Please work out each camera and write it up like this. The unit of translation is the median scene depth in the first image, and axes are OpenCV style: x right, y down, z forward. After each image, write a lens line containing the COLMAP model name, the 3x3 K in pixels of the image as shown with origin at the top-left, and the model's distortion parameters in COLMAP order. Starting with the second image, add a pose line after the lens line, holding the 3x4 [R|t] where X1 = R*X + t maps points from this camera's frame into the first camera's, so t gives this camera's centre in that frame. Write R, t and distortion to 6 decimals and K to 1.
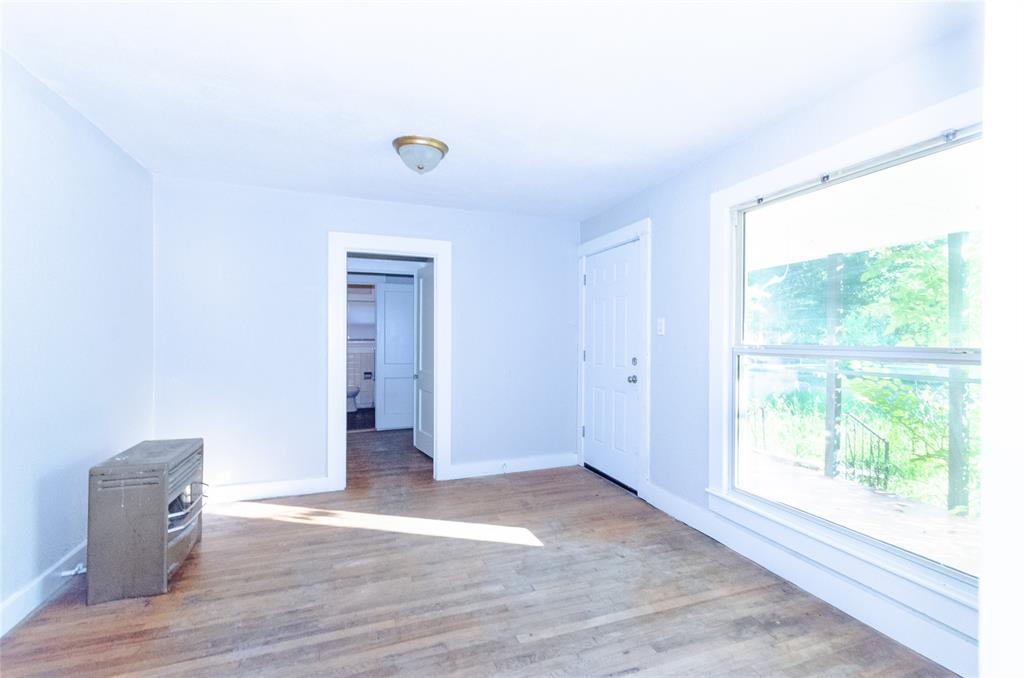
lens RADIAL K [[461.8, 0, 521.1], [0, 461.8, 341.4], [0, 0, 1]] dist [0.000014, 0.006775]
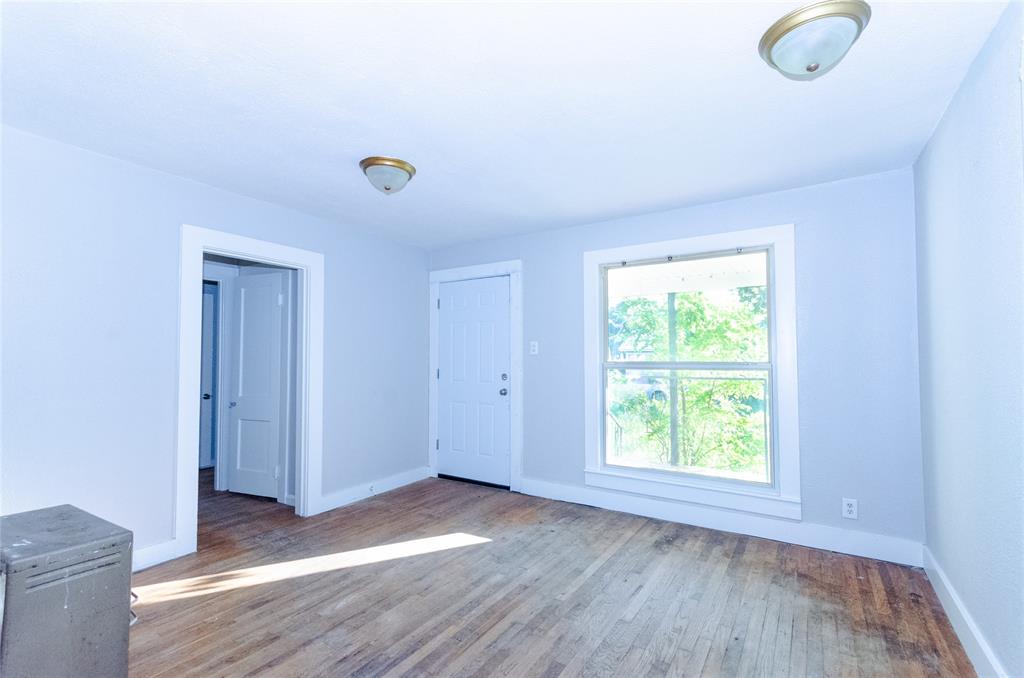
lens RADIAL K [[461.8, 0, 521.1], [0, 461.8, 341.4], [0, 0, 1]] dist [0.000014, 0.006775]
pose [[0.795055, 0.018190, 0.606265, -0.565929], [0.007828, 0.999159, -0.040244, 0.000309], [-0.606487, 0.036742, 0.794244, 0.033062]]
